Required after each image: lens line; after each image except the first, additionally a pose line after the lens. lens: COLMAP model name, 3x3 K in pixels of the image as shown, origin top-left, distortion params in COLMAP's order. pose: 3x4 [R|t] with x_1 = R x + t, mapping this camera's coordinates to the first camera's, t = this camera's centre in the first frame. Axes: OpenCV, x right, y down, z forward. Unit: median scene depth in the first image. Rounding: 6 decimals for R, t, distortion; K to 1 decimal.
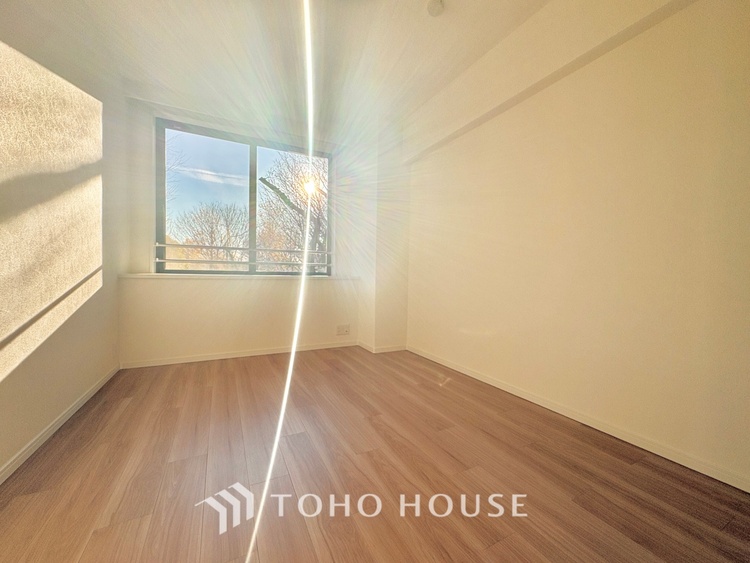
lens RADIAL K [[298.3, 0, 375.0], [0, 298.3, 281.5], [0, 0, 1]] dist [-0.000954, 0.000339]
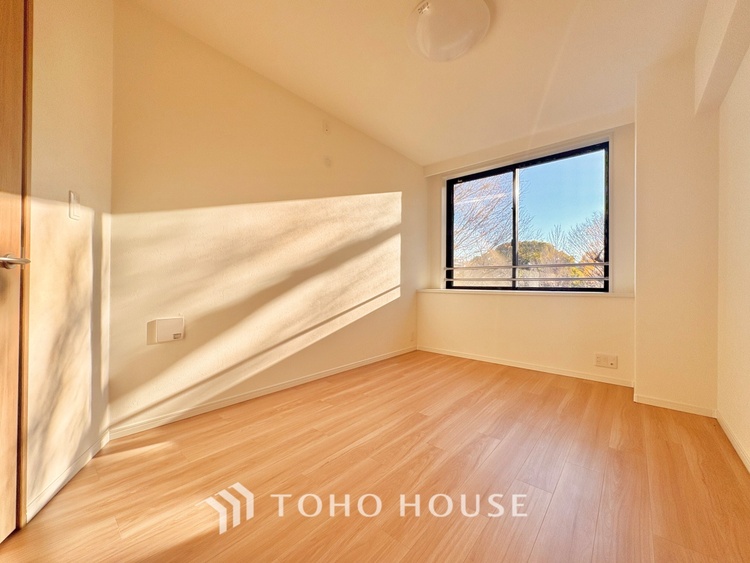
lens RADIAL K [[298.3, 0, 375.0], [0, 298.3, 281.5], [0, 0, 1]] dist [-0.000954, 0.000339]
pose [[0.365751, -0.026359, -0.930339, 0.600090], [-0.025569, 0.998937, -0.038355, -0.001016], [0.930361, 0.037817, 0.364689, 0.223656]]
